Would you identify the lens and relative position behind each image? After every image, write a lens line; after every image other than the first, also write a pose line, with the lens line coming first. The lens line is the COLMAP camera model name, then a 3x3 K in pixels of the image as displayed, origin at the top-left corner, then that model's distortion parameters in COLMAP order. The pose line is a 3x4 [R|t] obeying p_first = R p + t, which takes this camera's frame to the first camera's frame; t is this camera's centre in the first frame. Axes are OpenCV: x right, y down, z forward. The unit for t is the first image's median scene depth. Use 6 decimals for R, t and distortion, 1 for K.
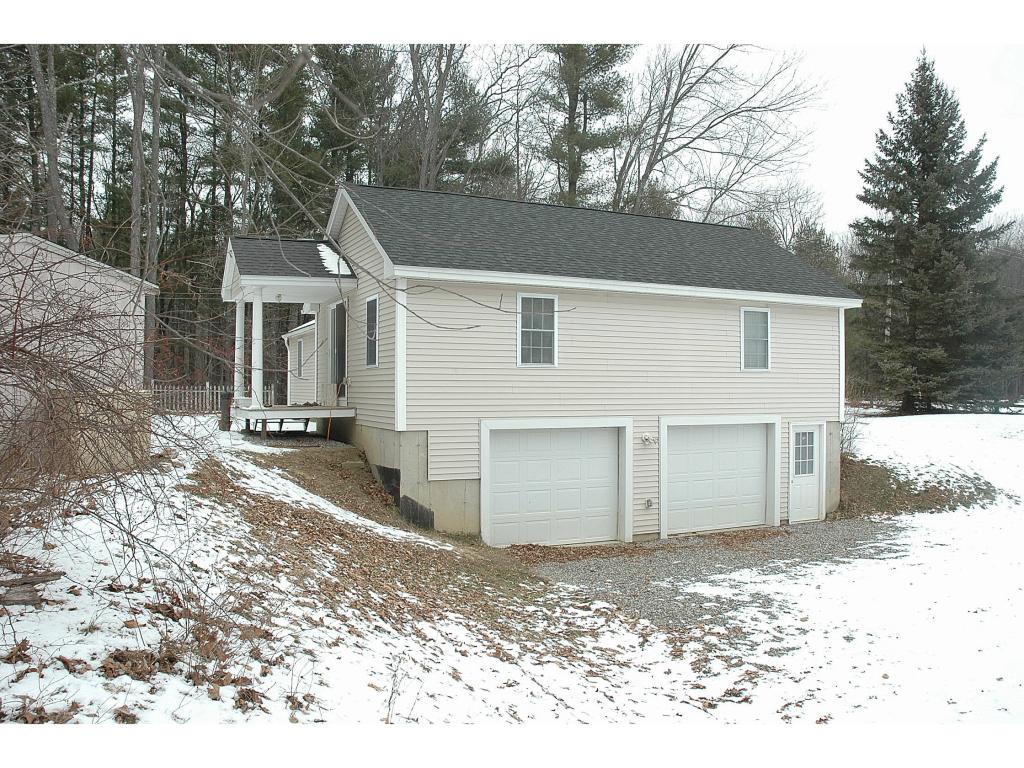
lens RADIAL K [[807.5, 0, 517.6], [0, 807.5, 384.5], [0, 0, 1]] dist [-0.180390, 0.177252]
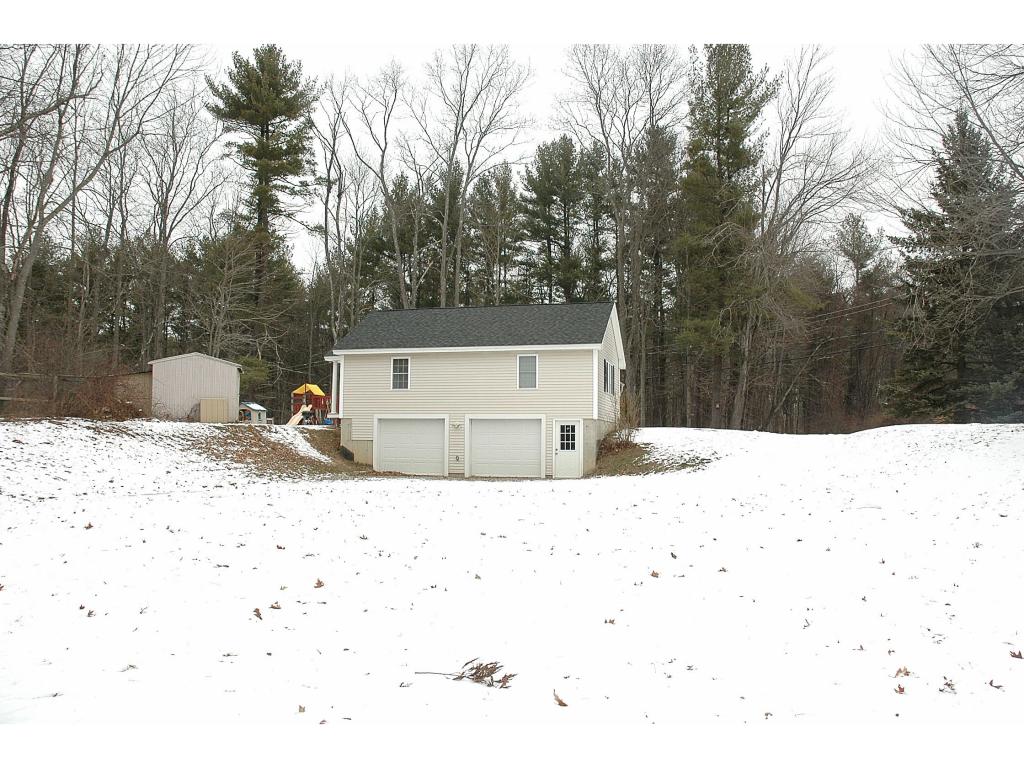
lens RADIAL K [[807.5, 0, 517.6], [0, 807.5, 384.5], [0, 0, 1]] dist [-0.180390, 0.177252]
pose [[0.777800, -0.028527, -0.627864, 1.526292], [0.003544, 0.999153, -0.041007, 0.049111], [0.628502, 0.029670, 0.777242, -0.452020]]
